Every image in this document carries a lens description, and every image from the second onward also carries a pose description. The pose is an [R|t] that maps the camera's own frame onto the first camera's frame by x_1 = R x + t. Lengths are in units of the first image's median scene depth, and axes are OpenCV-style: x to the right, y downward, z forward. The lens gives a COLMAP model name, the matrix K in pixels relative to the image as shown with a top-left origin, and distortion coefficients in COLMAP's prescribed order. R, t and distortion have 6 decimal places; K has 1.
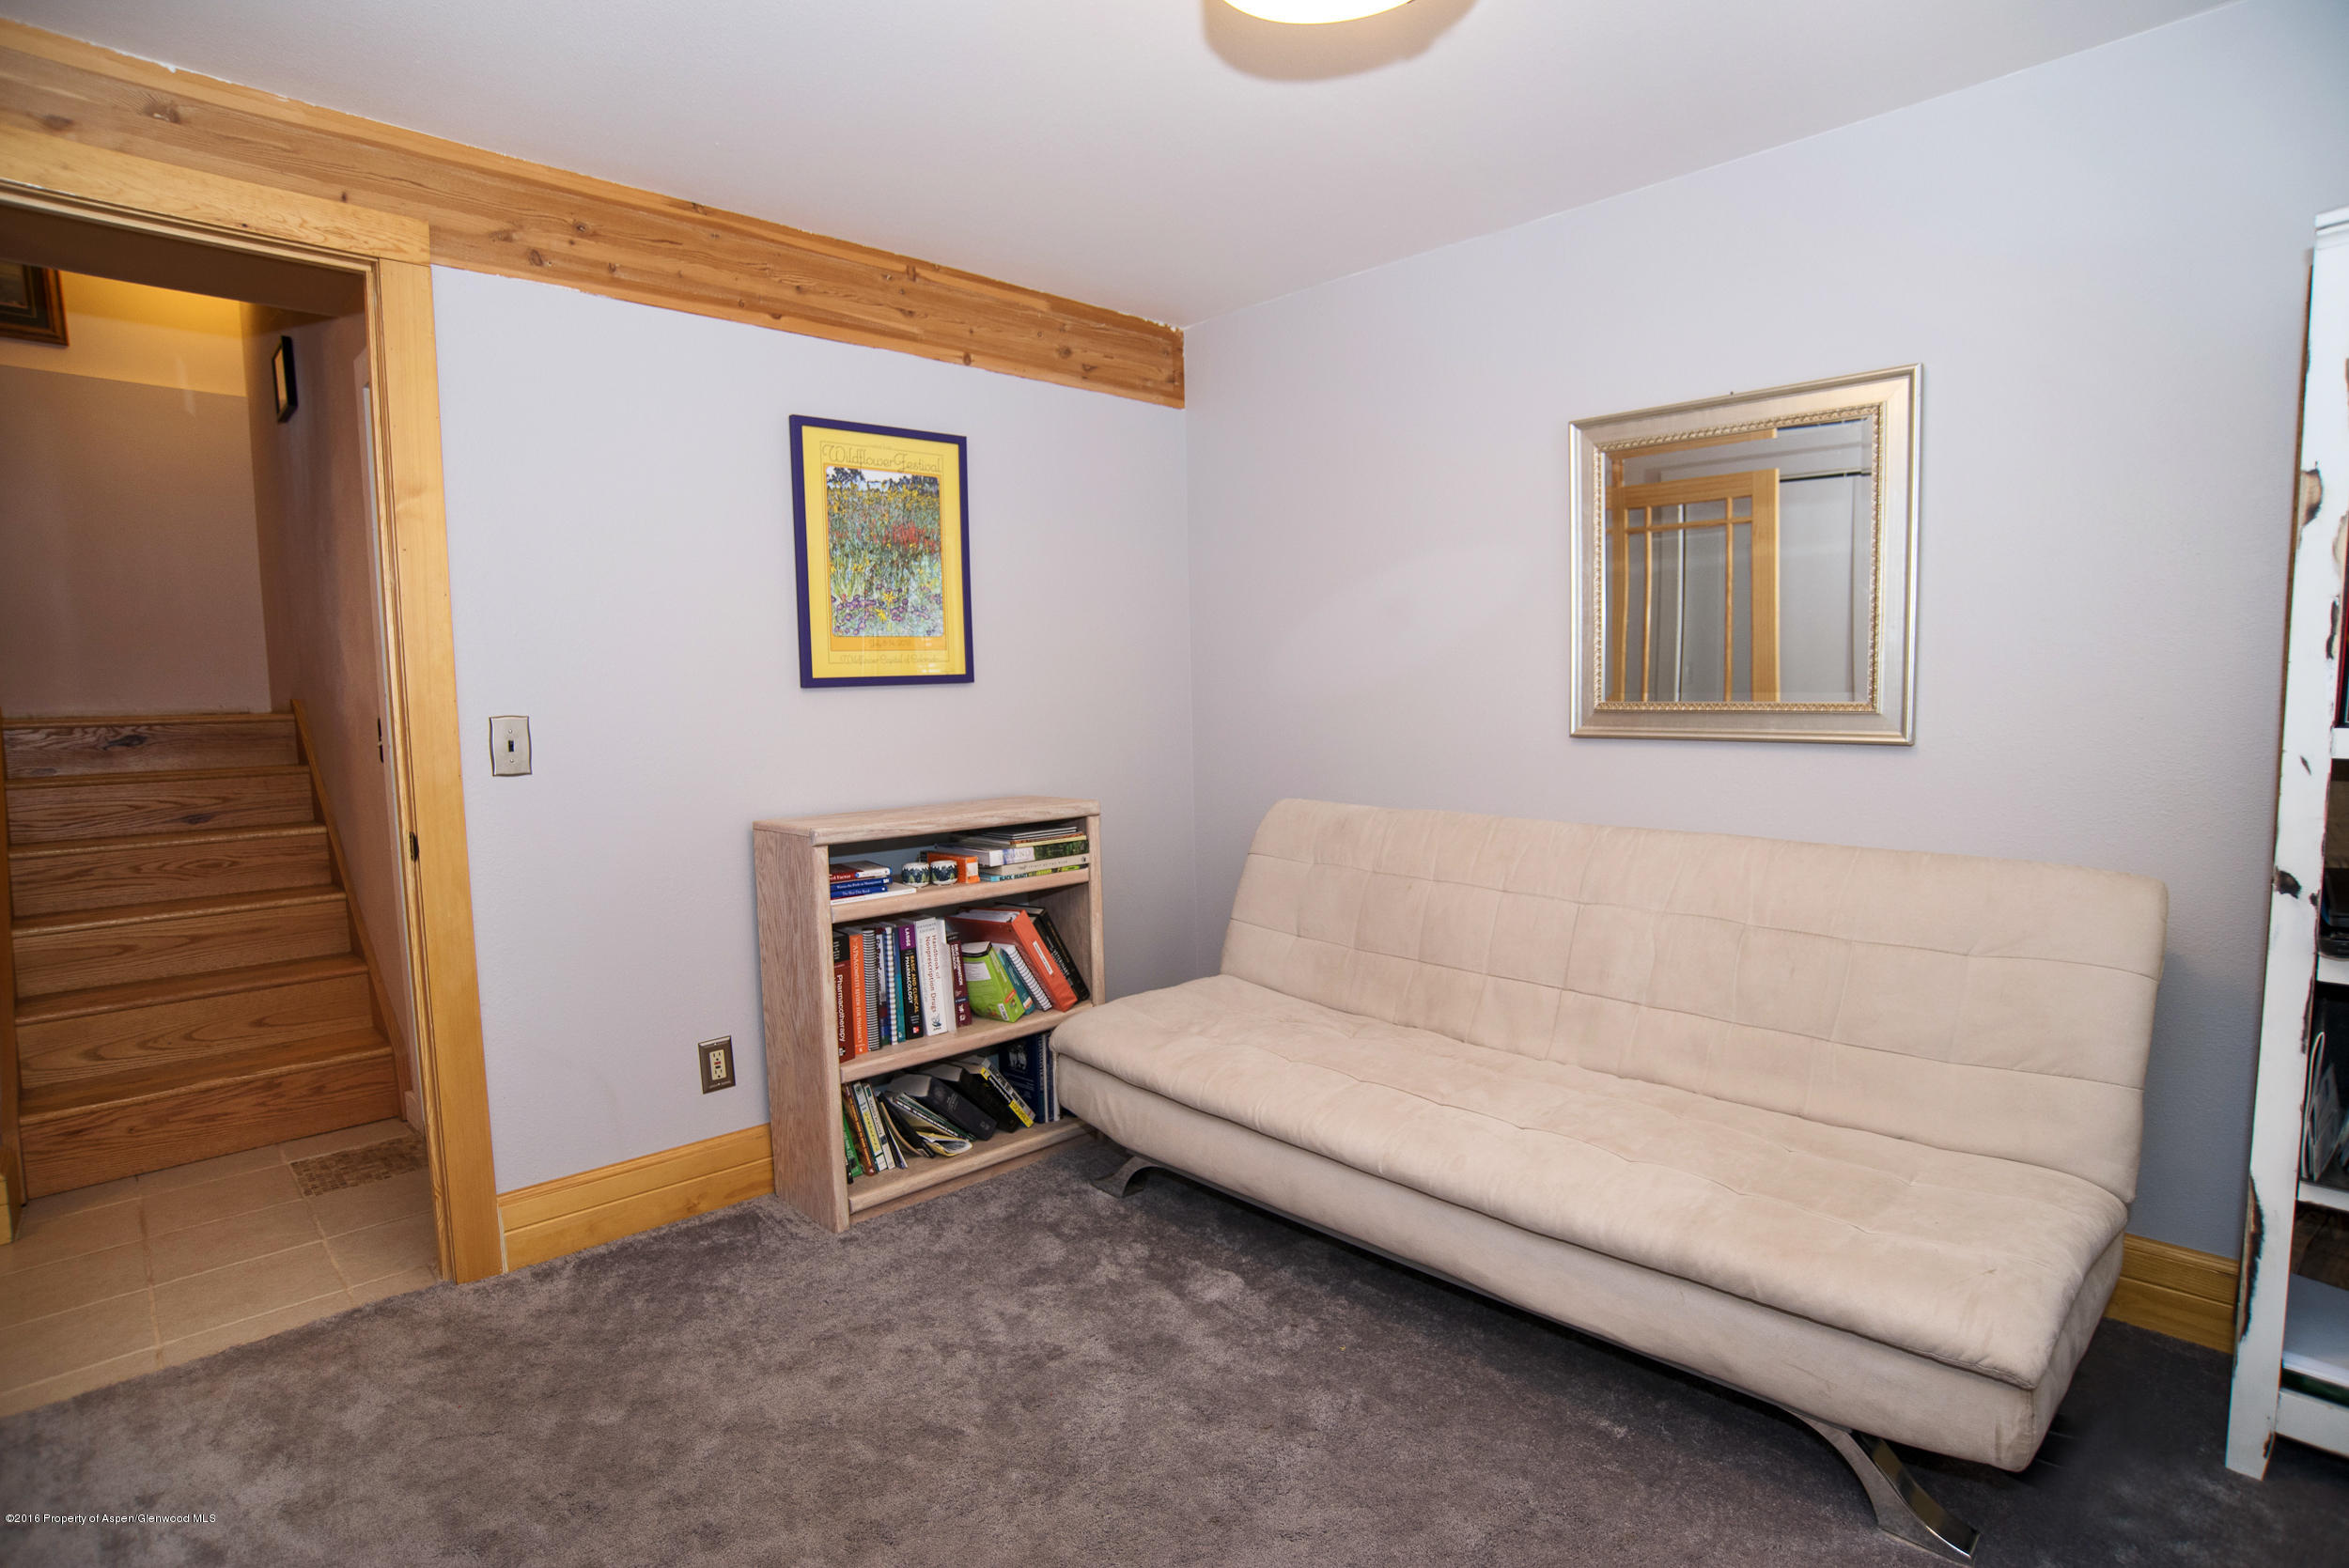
lens RADIAL K [[1261.4, 0, 1172.8], [0, 1261.4, 801.5], [0, 0, 1]] dist [-0.098078, 0.043043]
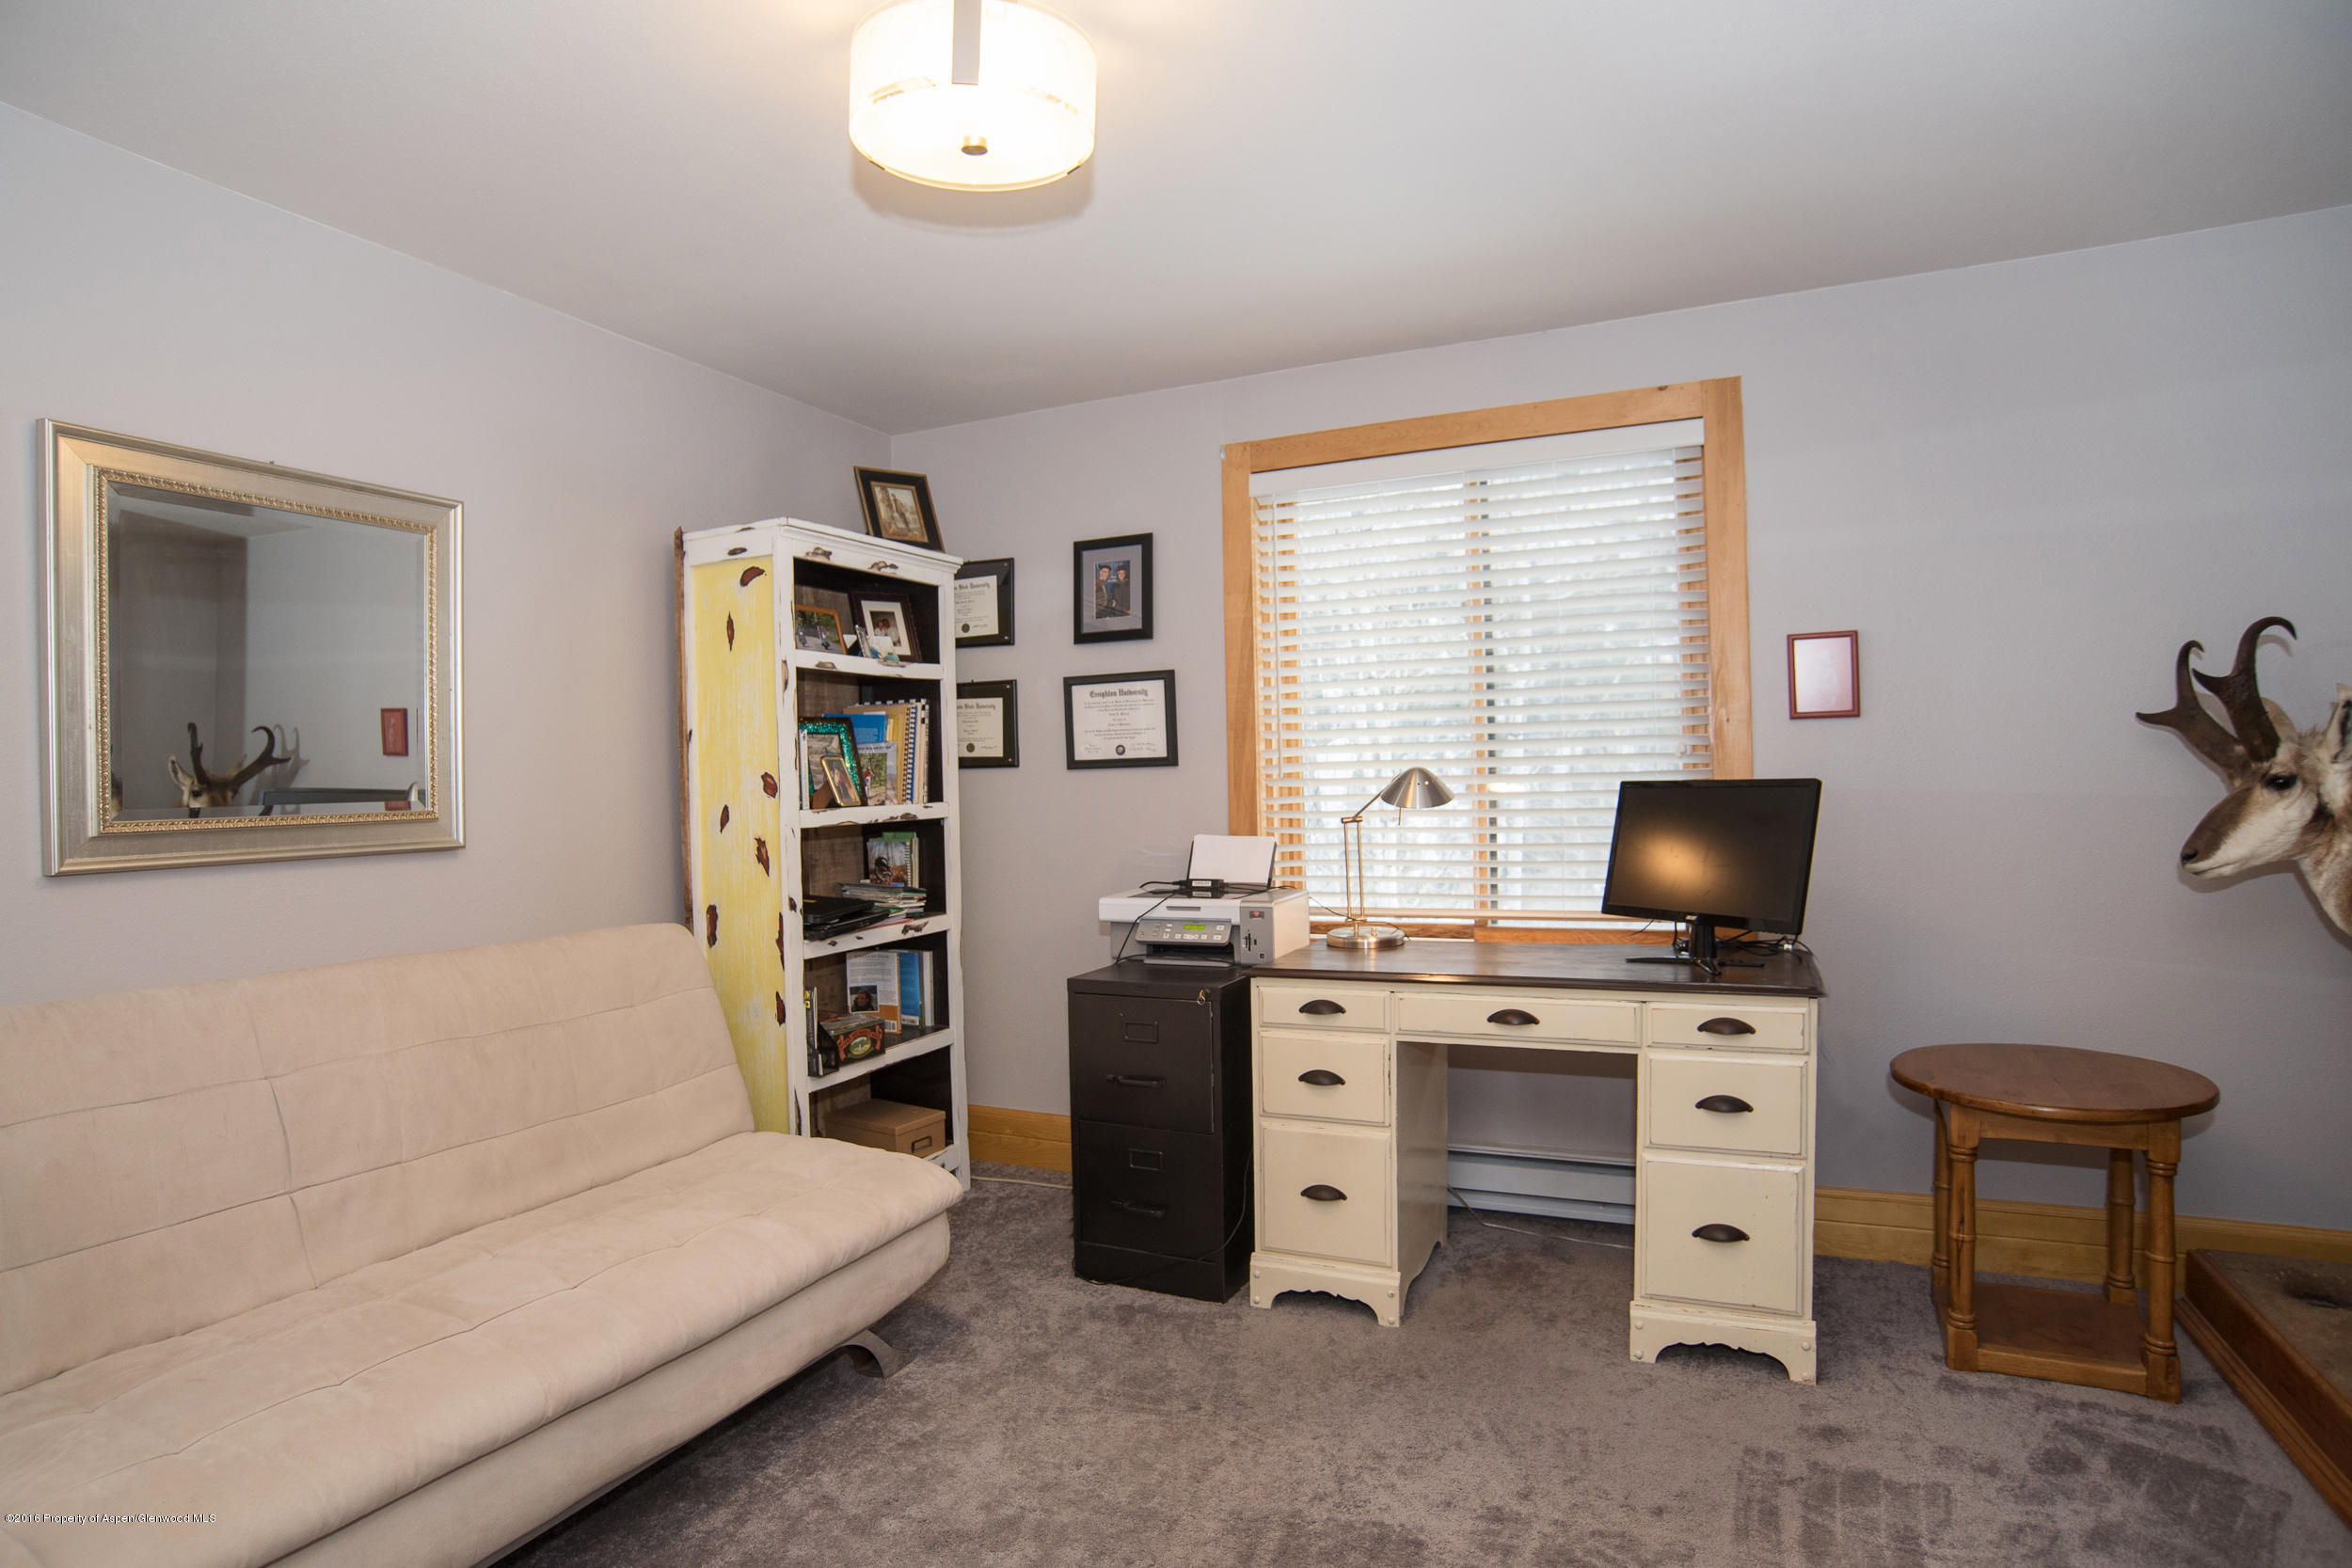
lens RADIAL K [[1262.9, 0, 1174.3], [0, 1262.9, 801.6], [0, 0, 1]] dist [-0.098078, 0.043043]
pose [[-0.390899, 0.000303, 0.920434, -0.741326], [0.110160, 0.992827, 0.046458, -0.081160], [-0.913818, 0.119556, -0.388128, 0.991828]]
